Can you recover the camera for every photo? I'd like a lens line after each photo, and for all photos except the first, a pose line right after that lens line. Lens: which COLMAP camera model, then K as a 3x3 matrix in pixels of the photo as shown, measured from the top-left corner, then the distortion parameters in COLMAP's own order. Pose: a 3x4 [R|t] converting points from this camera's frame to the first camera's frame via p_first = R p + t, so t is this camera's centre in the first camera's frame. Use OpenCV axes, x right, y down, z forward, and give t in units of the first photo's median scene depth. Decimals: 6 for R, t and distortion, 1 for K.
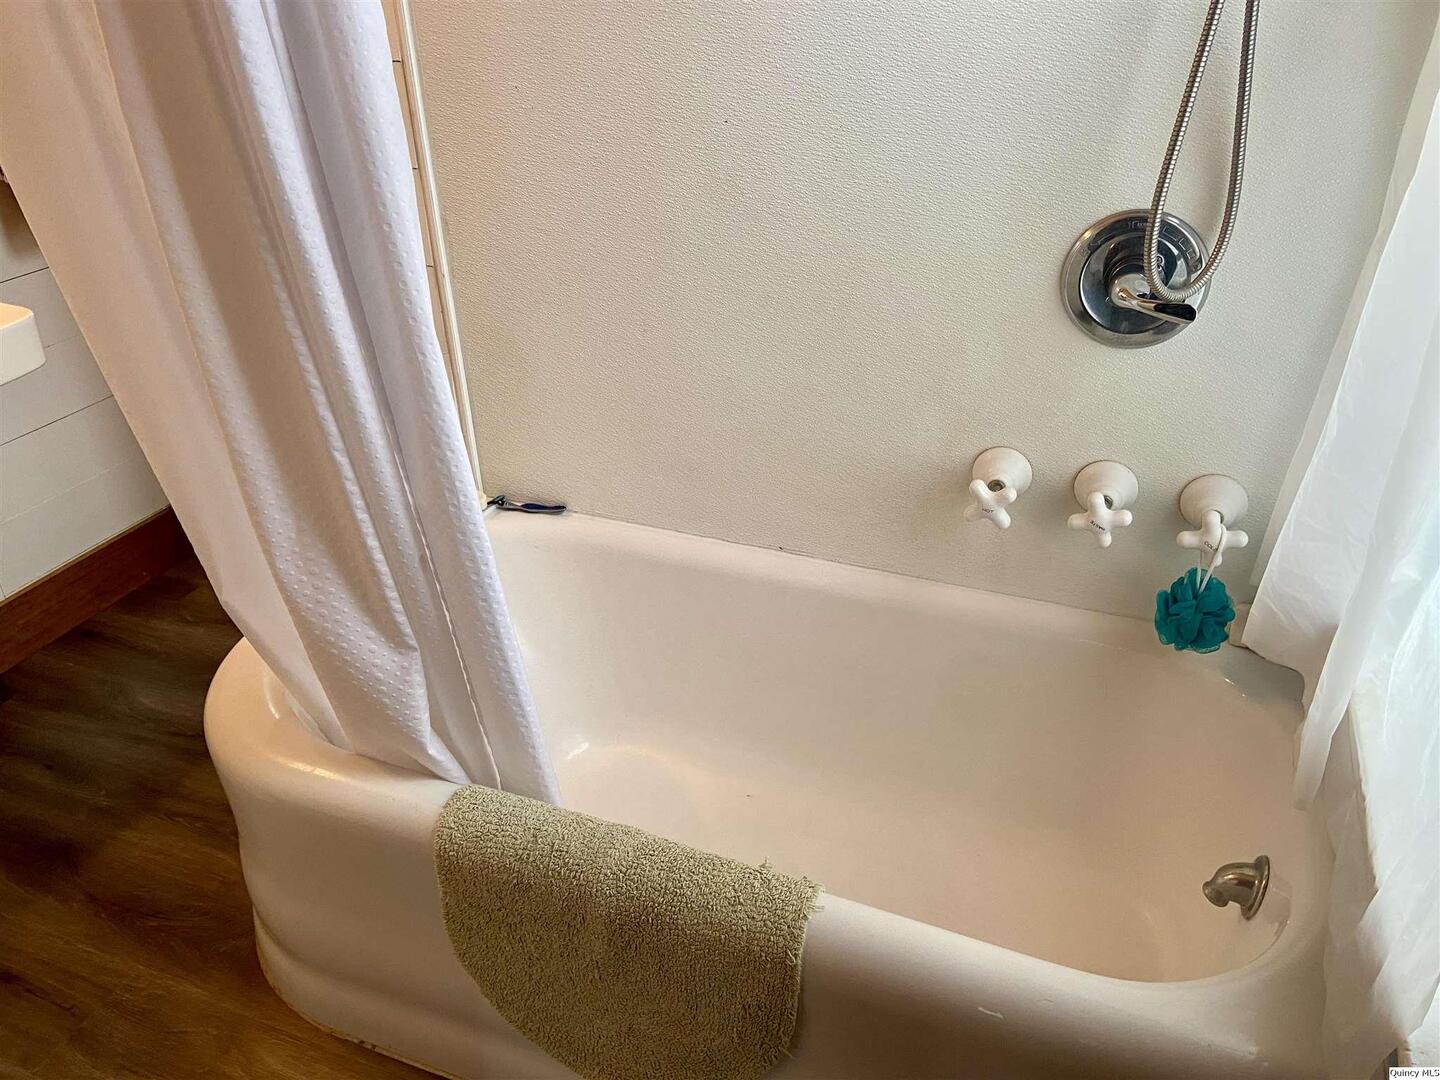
lens RADIAL K [[1081.5, 0, 716.3], [0, 1081.5, 534.5], [0, 0, 1]] dist [0.130348, -0.172847]
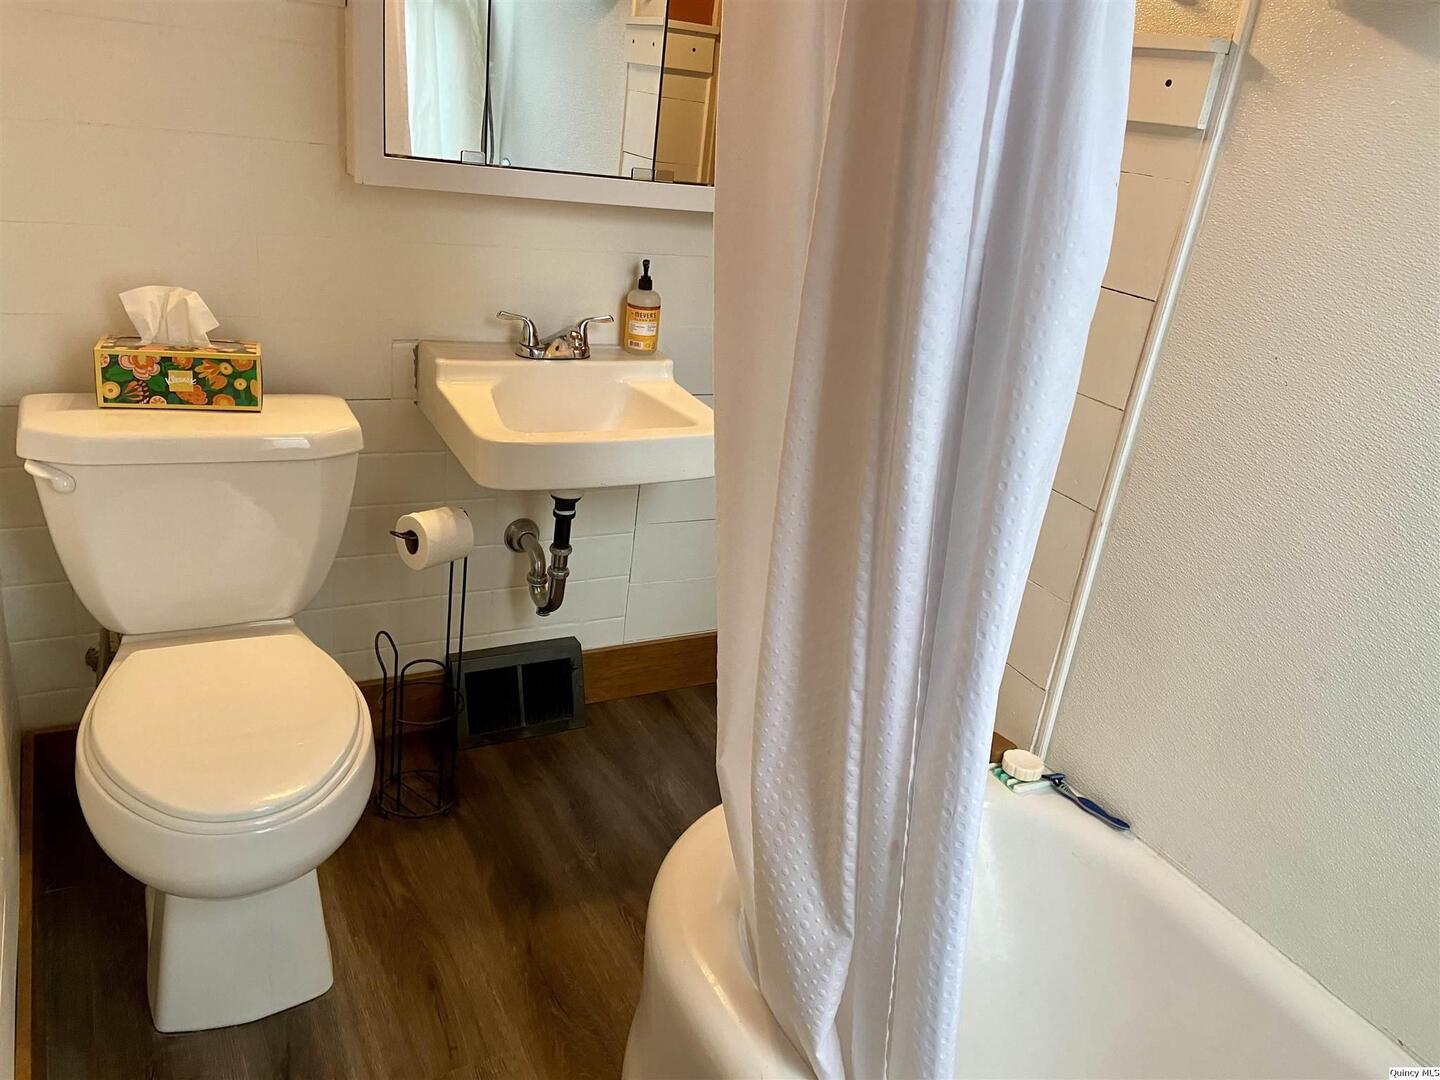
lens RADIAL K [[1081.5, 0, 716.3], [0, 1081.5, 534.5], [0, 0, 1]] dist [0.130348, -0.172847]
pose [[0.763889, 0.346319, -0.544552, -0.002452], [-0.432272, 0.901128, -0.033292, -0.103959], [0.479181, 0.260826, 0.838066, 0.177590]]
